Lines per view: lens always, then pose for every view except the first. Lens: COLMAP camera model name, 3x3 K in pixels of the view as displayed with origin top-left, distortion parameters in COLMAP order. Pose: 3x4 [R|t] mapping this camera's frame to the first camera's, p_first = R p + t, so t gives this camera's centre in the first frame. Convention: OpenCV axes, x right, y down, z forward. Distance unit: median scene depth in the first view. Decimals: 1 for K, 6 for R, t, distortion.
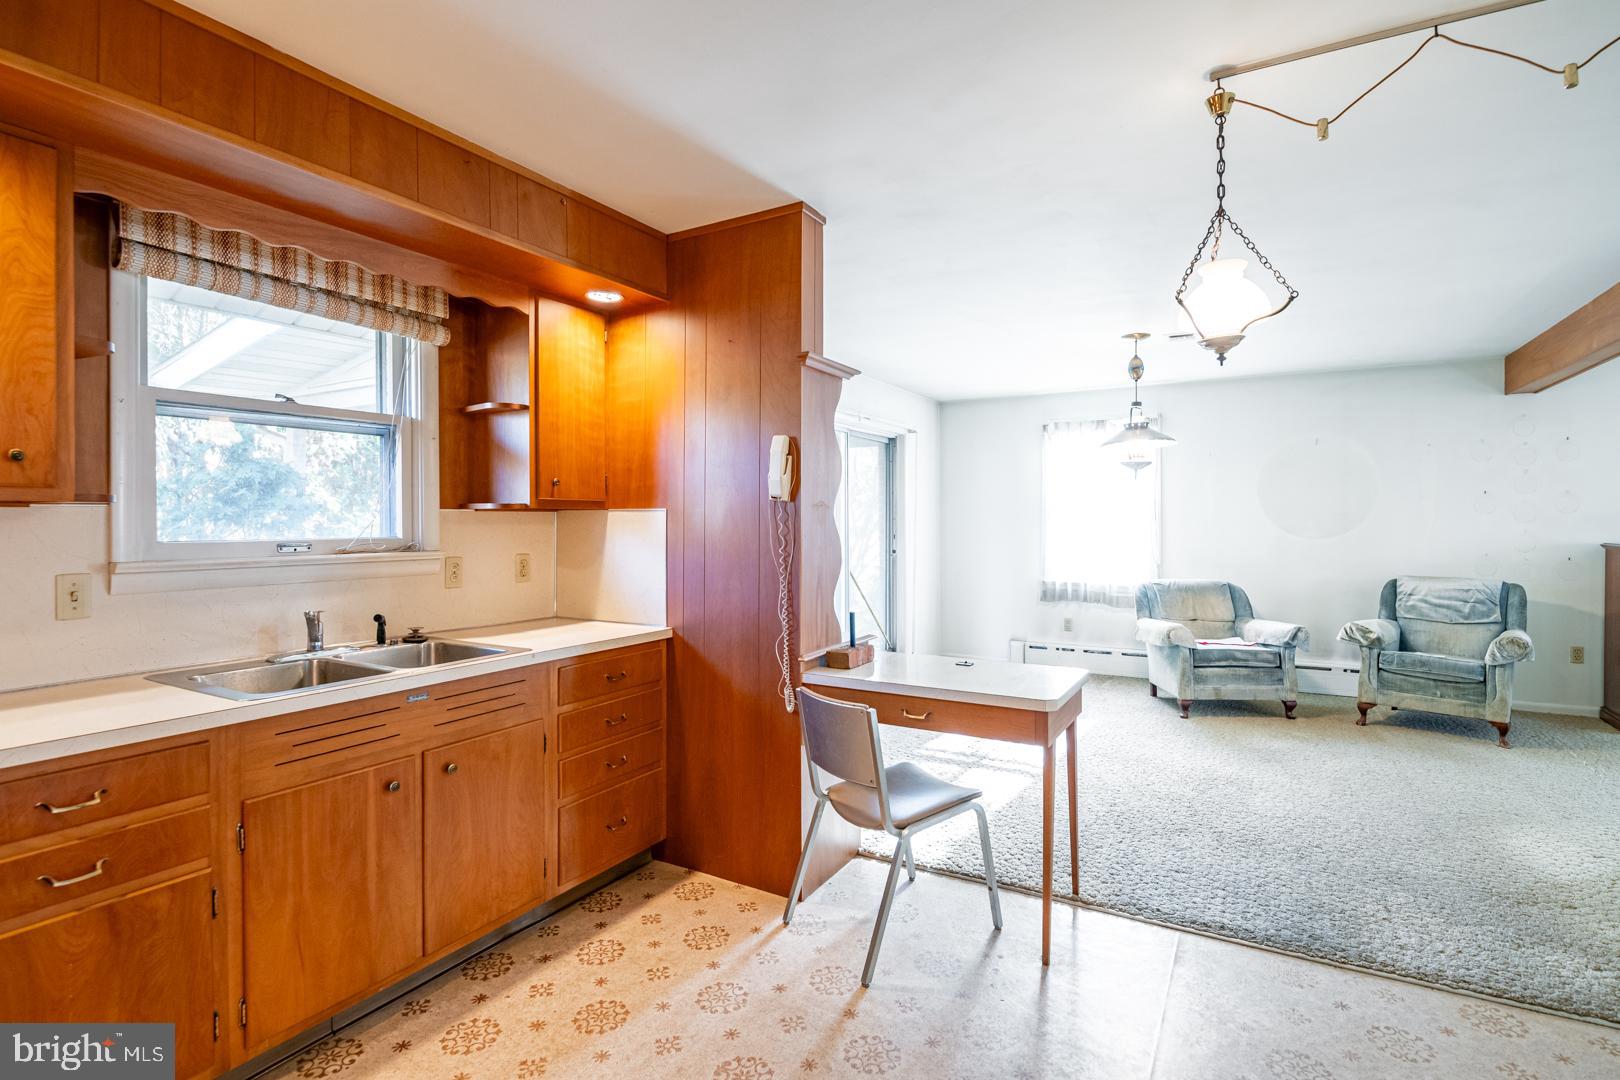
lens RADIAL K [[784.6, 0, 796.3], [0, 784.6, 521.6], [0, 0, 1]] dist [0.003161, -0.009878]
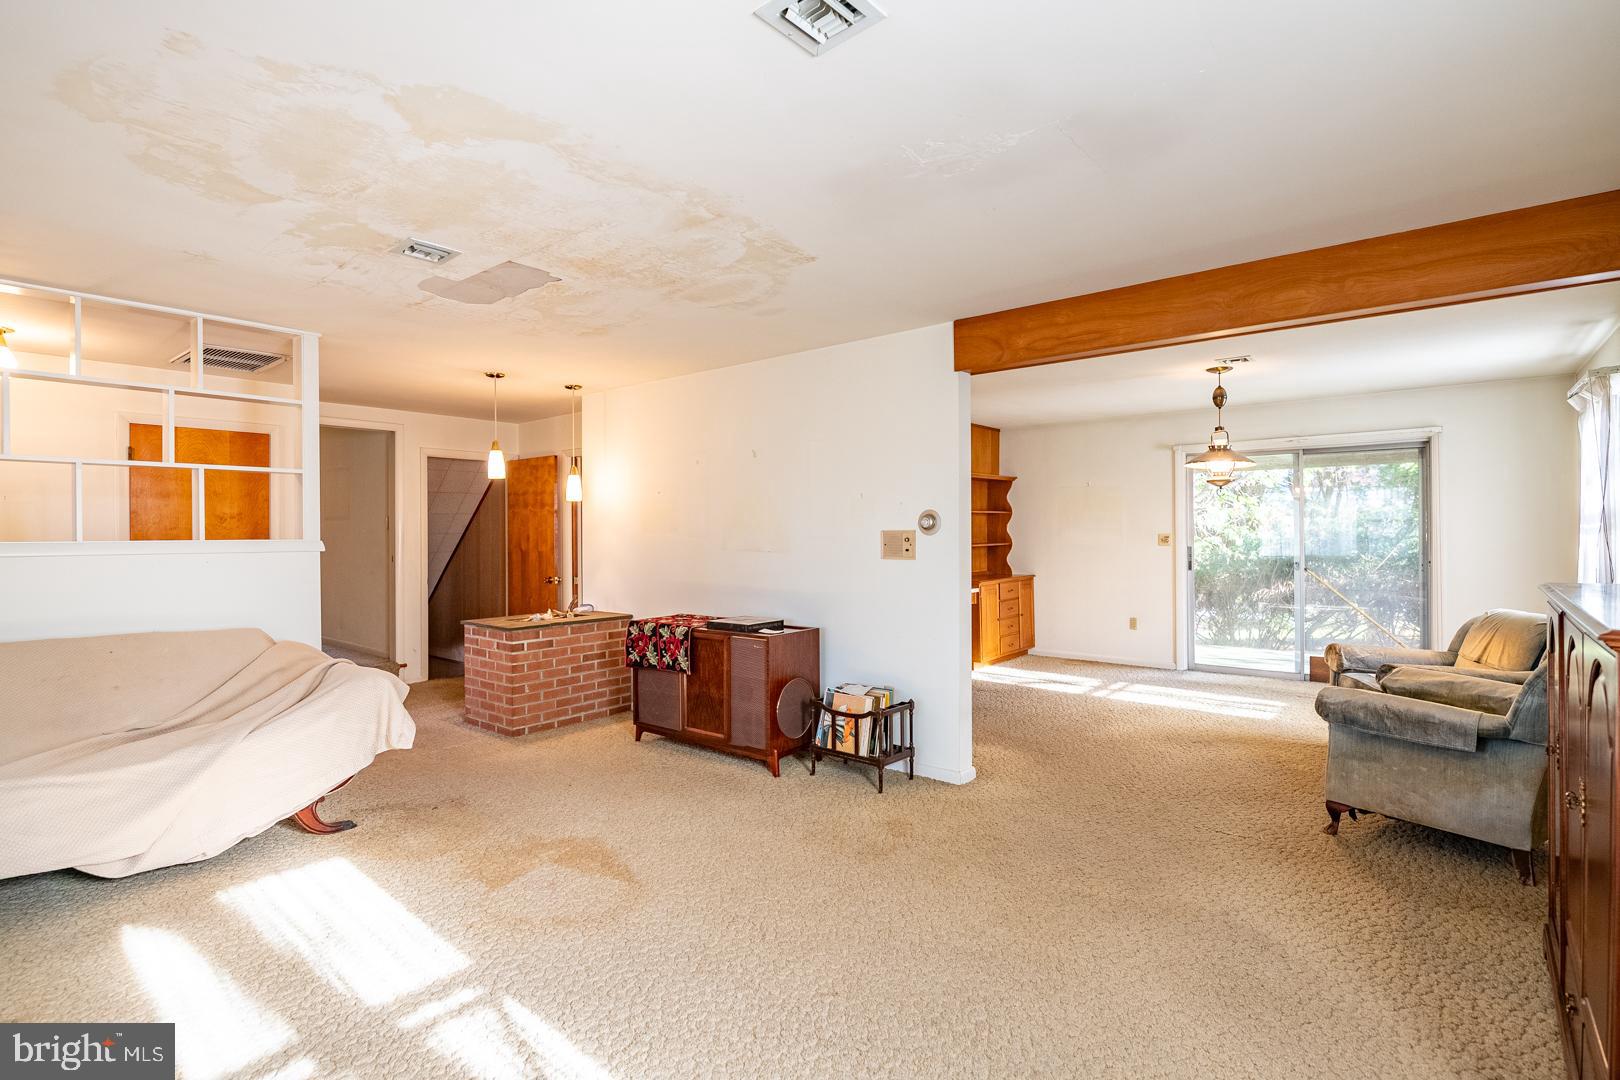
lens RADIAL K [[785.8, 0, 810.6], [0, 785.8, 530.9], [0, 0, 1]] dist [0.001196, -0.008708]
pose [[-0.153517, -0.000381, -0.988146, 2.506790], [0.007010, 0.999974, -0.001474, -0.004260], [0.988121, -0.007153, -0.153511, 0.890415]]
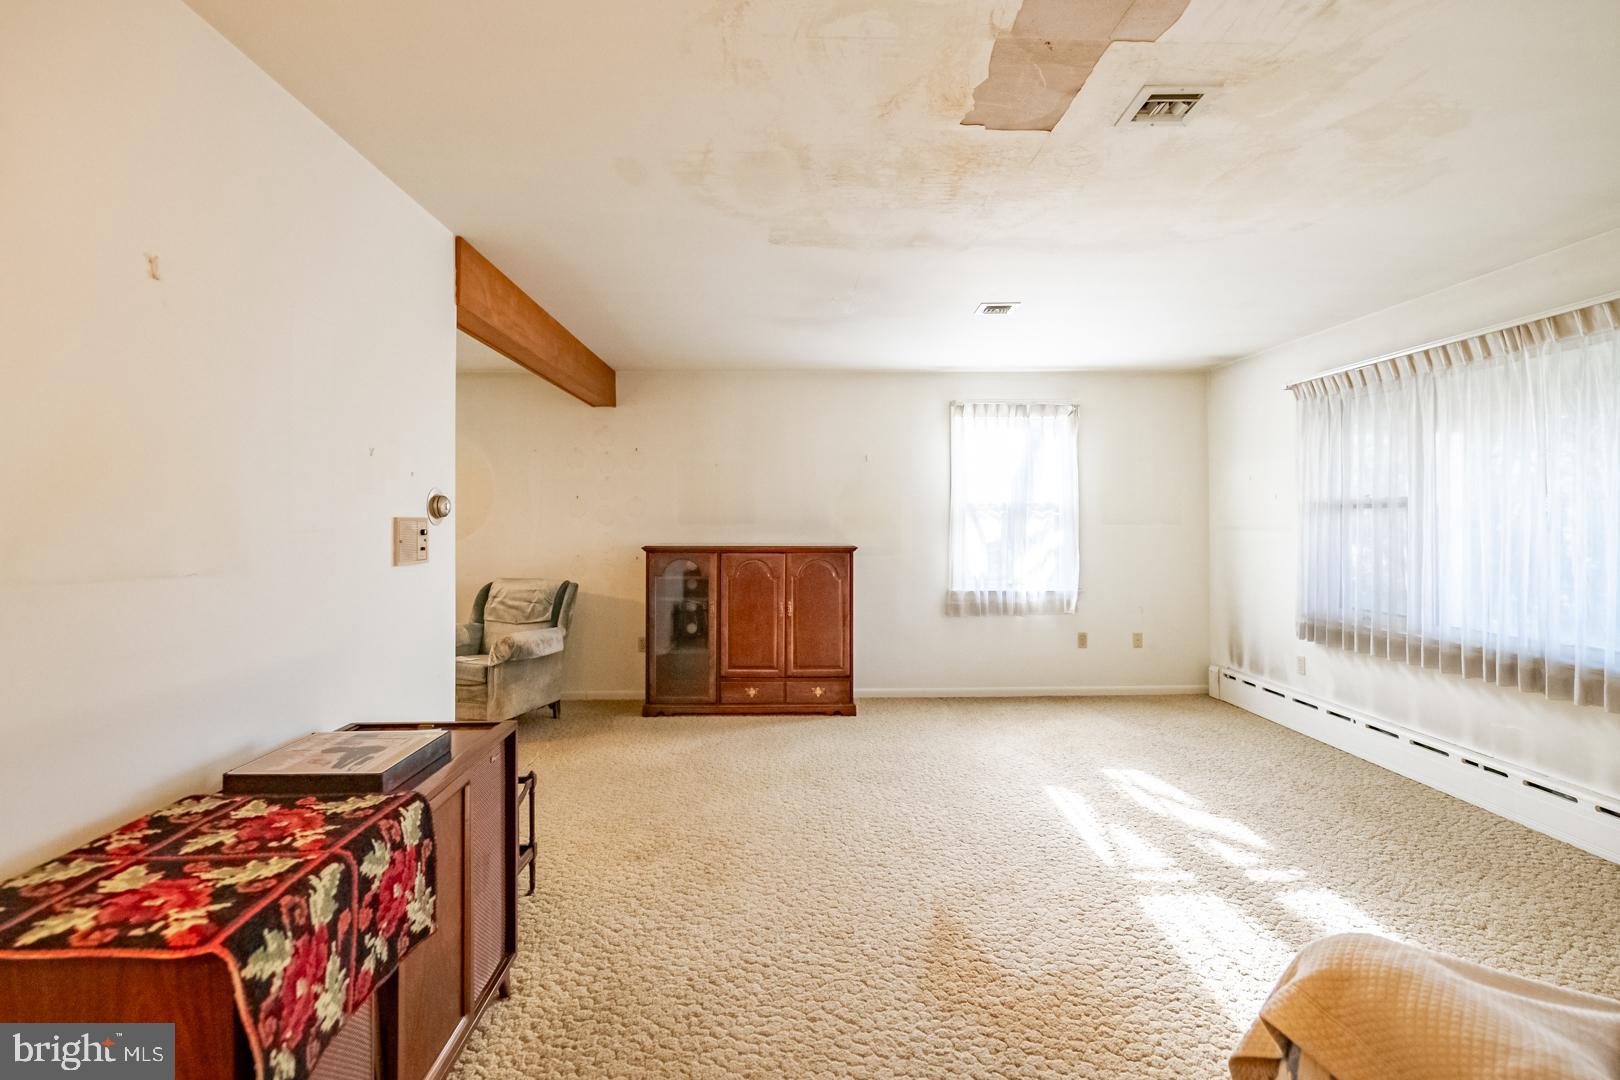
lens RADIAL K [[784.6, 0, 796.3], [0, 784.6, 521.6], [0, 0, 1]] dist [0.003161, -0.009878]
pose [[0.856144, 0.000477, 0.516737, 1.016267], [0.001541, 0.999993, -0.003477, -0.000405], [-0.516734, 0.003773, 0.856137, -0.122453]]
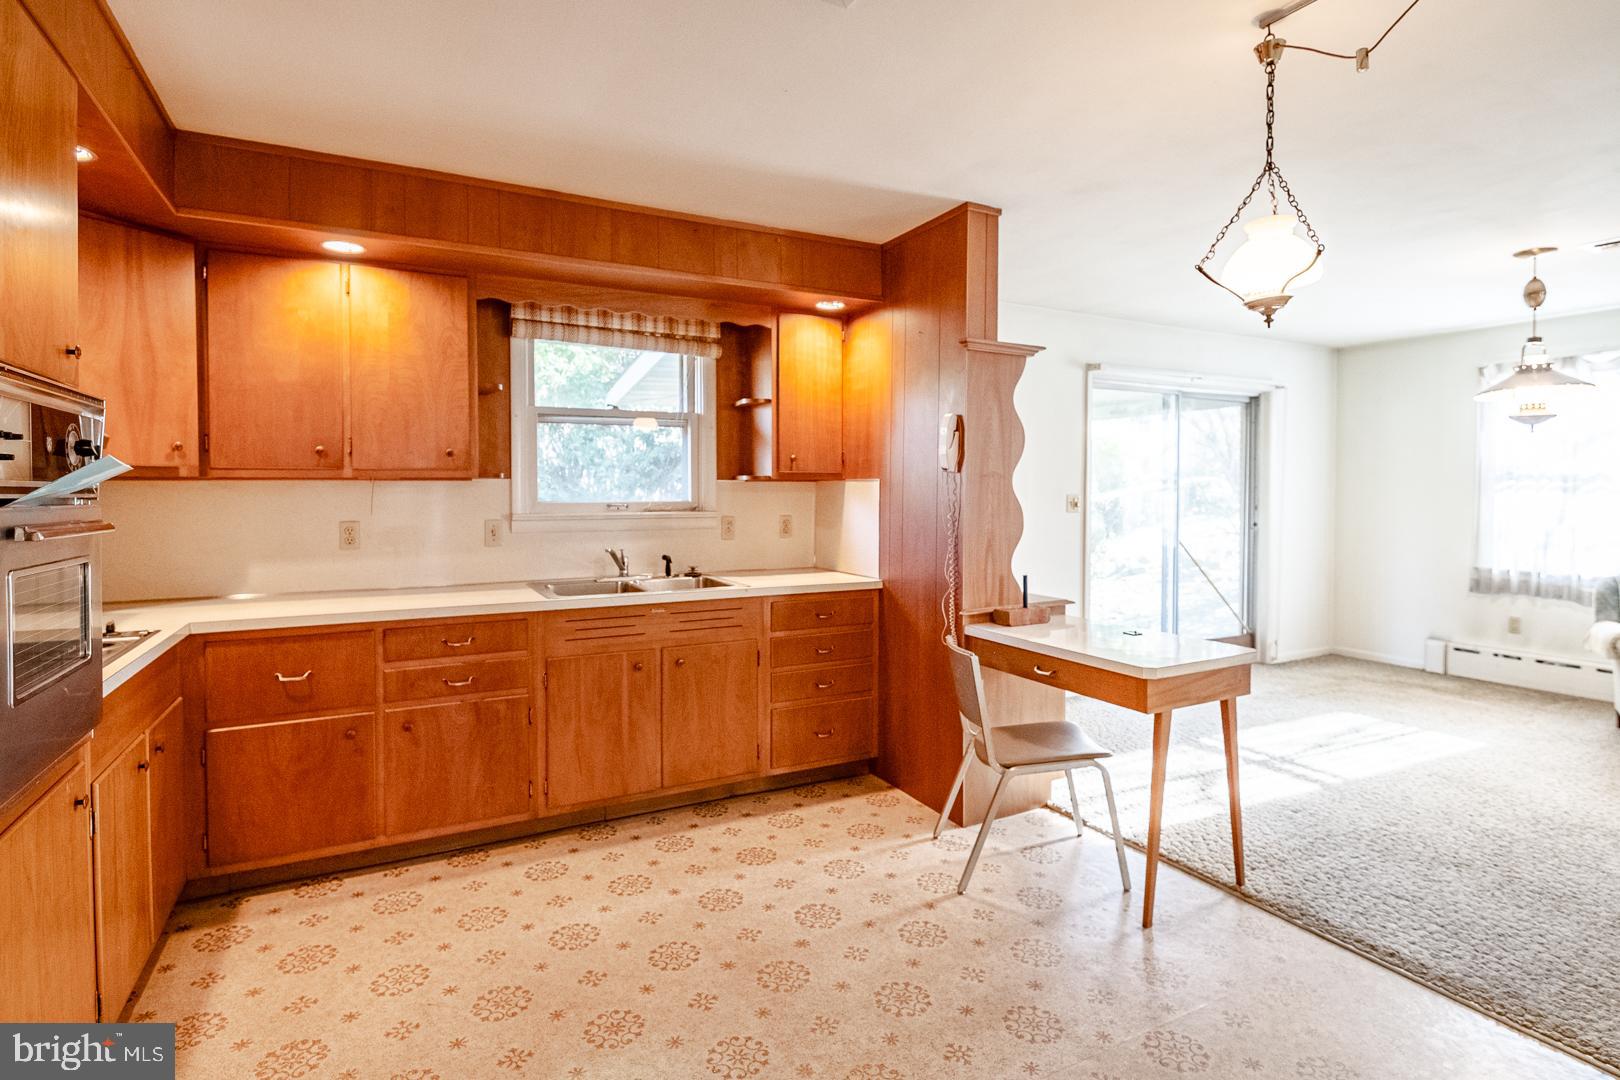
lens RADIAL K [[801.1, 0, 799.6], [0, 801.1, 506.4], [0, 0, 1]] dist [0.002083, -0.008434]
pose [[0.847264, 0.013804, -0.530992, 0.363477], [-0.002583, 0.999758, 0.021868, -0.001459], [0.531166, -0.017157, 0.847094, -0.081342]]
